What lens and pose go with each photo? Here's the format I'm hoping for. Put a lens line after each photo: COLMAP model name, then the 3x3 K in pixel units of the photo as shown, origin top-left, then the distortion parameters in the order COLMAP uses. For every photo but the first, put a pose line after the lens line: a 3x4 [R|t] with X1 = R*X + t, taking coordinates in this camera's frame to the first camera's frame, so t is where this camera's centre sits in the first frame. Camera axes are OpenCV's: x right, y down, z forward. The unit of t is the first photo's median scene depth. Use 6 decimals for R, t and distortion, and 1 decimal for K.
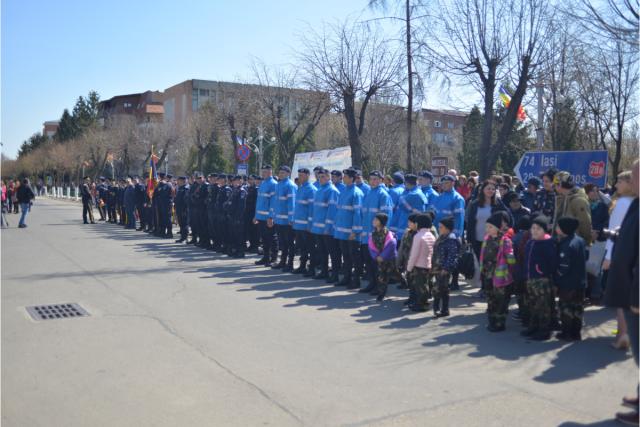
lens RADIAL K [[649.4, 0, 318.4], [0, 649.4, 211.6], [0, 0, 1]] dist [-0.089914, 0.136197]
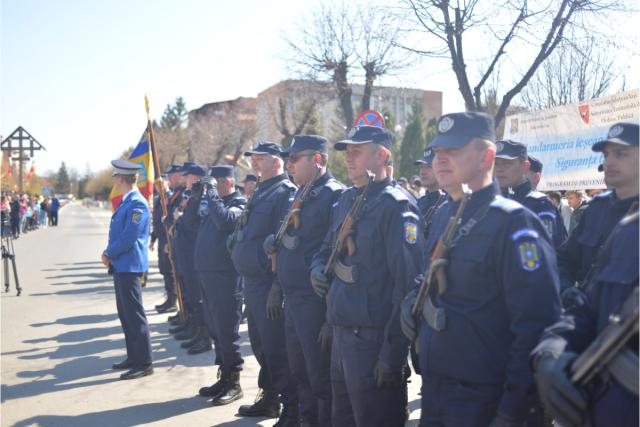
lens RADIAL K [[647.0, 0, 323.4], [0, 647.0, 214.6], [0, 0, 1]] dist [-0.050817, -0.009925]
pose [[0.989218, -0.003411, -0.146410, -0.015837], [0.000912, 0.999853, -0.017130, -0.004579], [0.146447, 0.016812, 0.989076, 0.127700]]
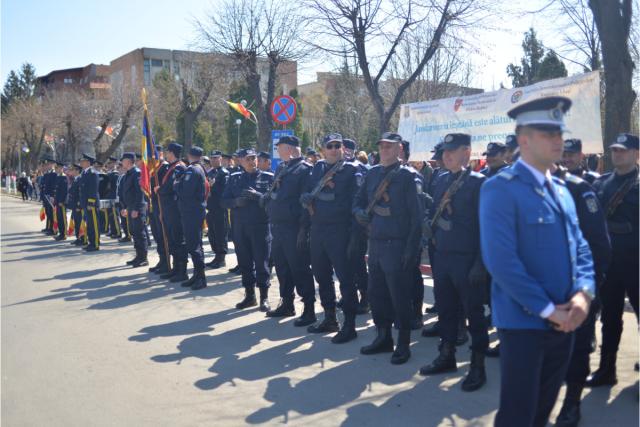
lens RADIAL K [[649.4, 0, 318.4], [0, 649.4, 211.6], [0, 0, 1]] dist [-0.089914, 0.136197]
pose [[0.996460, -0.034613, 0.076609, -0.030345], [0.032096, 0.998912, 0.033841, -0.004482], [-0.077697, -0.031263, 0.996487, 0.098489]]
